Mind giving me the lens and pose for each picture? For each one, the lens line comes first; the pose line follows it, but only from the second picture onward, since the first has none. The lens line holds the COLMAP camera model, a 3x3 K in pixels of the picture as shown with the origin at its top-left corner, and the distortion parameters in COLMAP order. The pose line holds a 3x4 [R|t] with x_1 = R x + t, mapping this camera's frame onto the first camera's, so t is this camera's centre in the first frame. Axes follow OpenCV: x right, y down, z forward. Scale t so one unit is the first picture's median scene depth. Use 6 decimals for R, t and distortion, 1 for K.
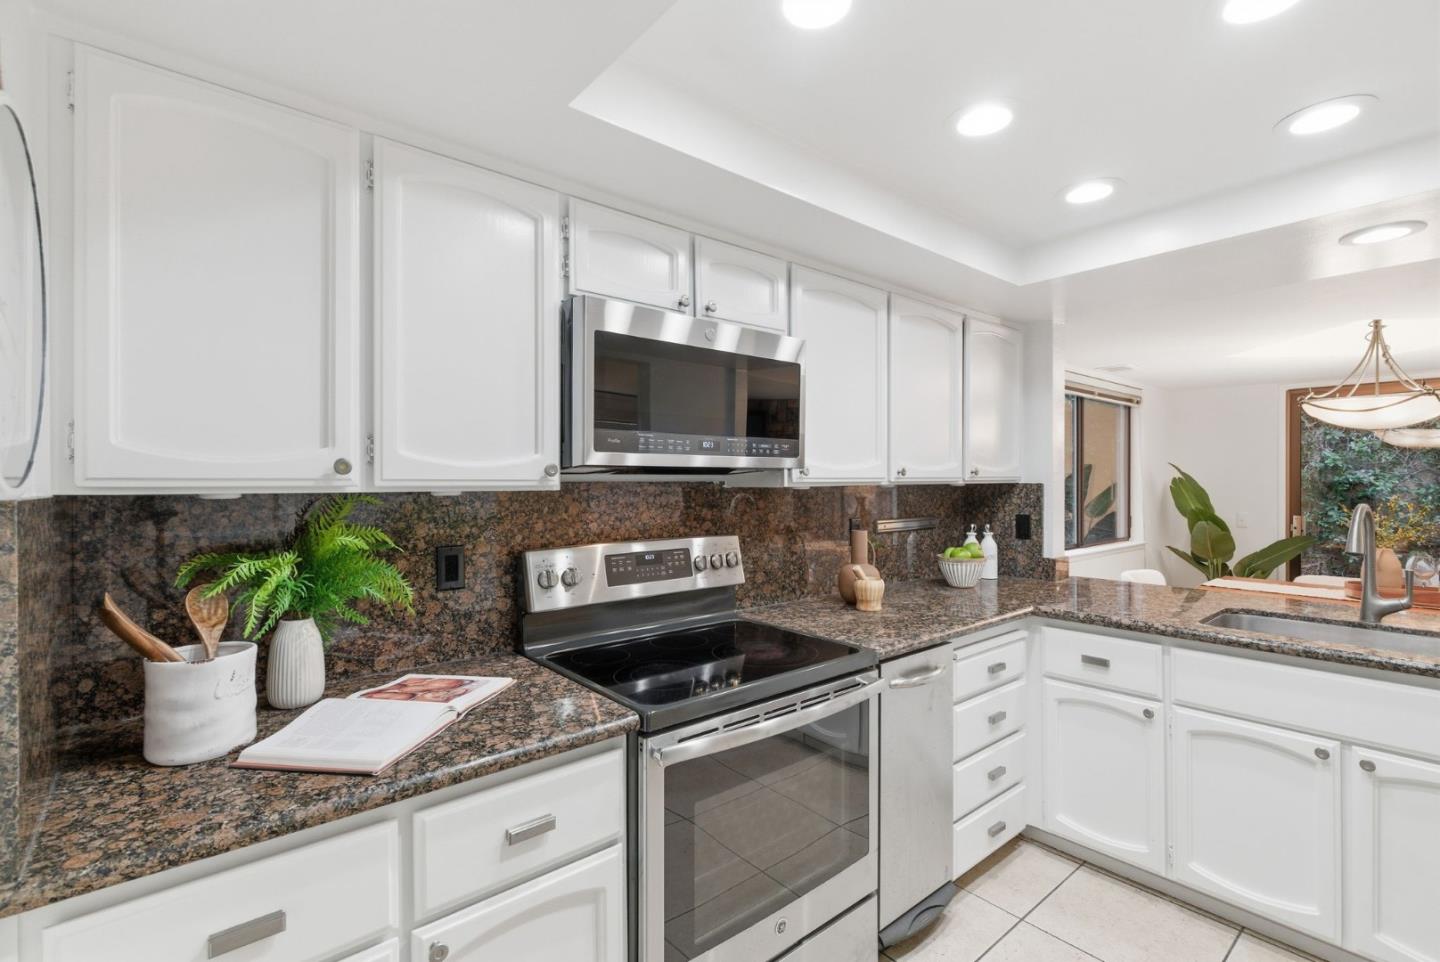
lens RADIAL K [[656.7, 0, 721.5], [0, 656.7, 482.5], [0, 0, 1]] dist [0.000624, -0.000424]
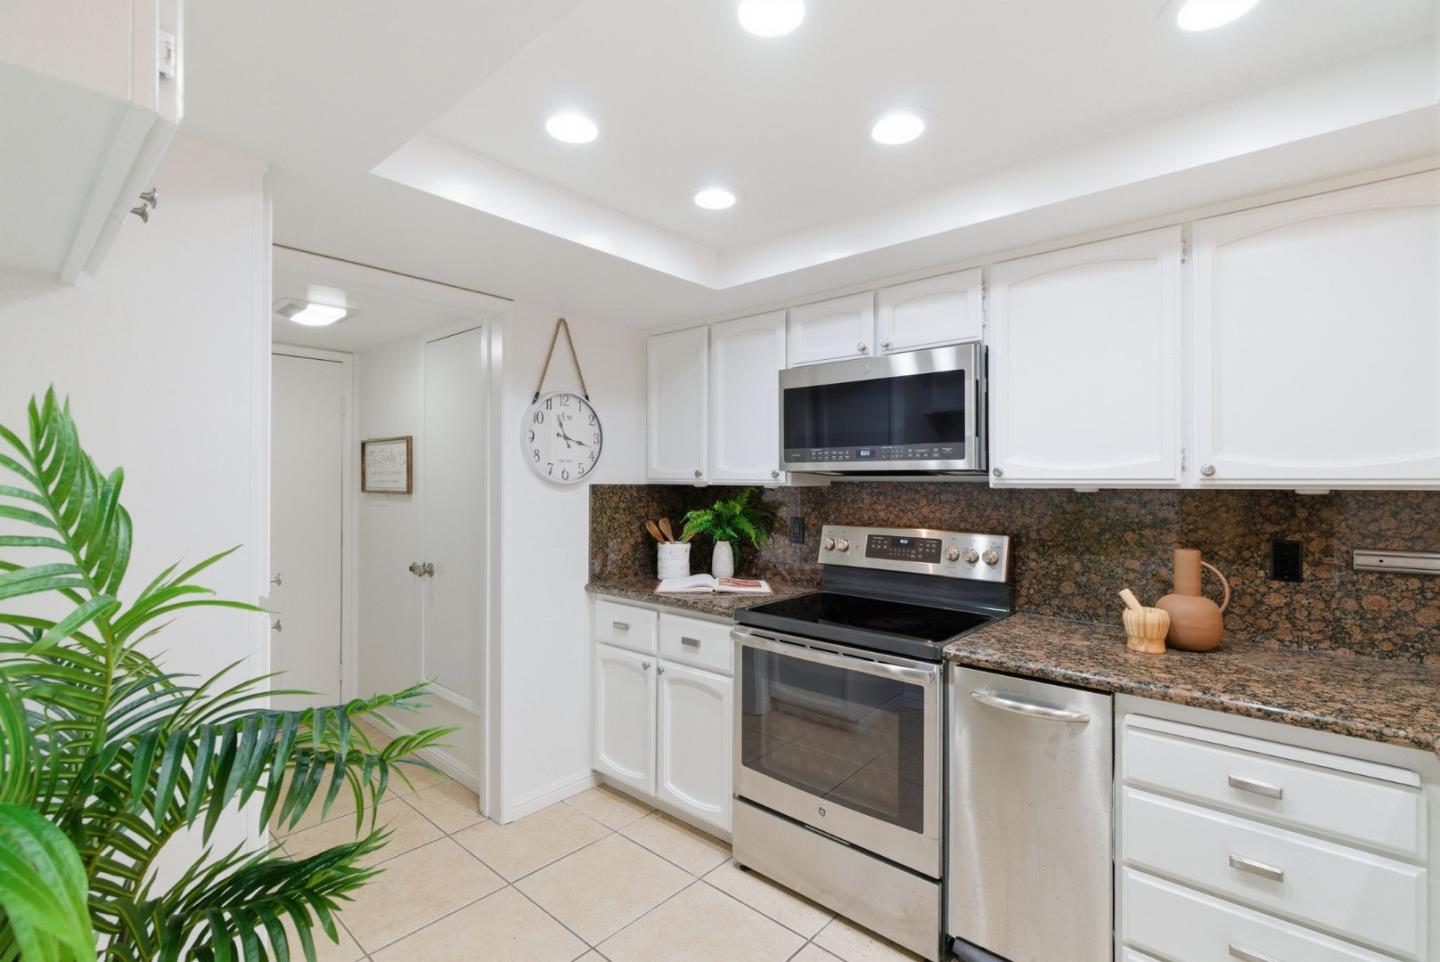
lens RADIAL K [[656.7, 0, 721.5], [0, 656.7, 482.5], [0, 0, 1]] dist [0.000624, -0.000424]
pose [[0.140693, 0.006805, -0.990030, 1.117930], [-0.008902, 0.999945, 0.005608, -0.003904], [0.990013, 0.008024, 0.140746, 0.483320]]
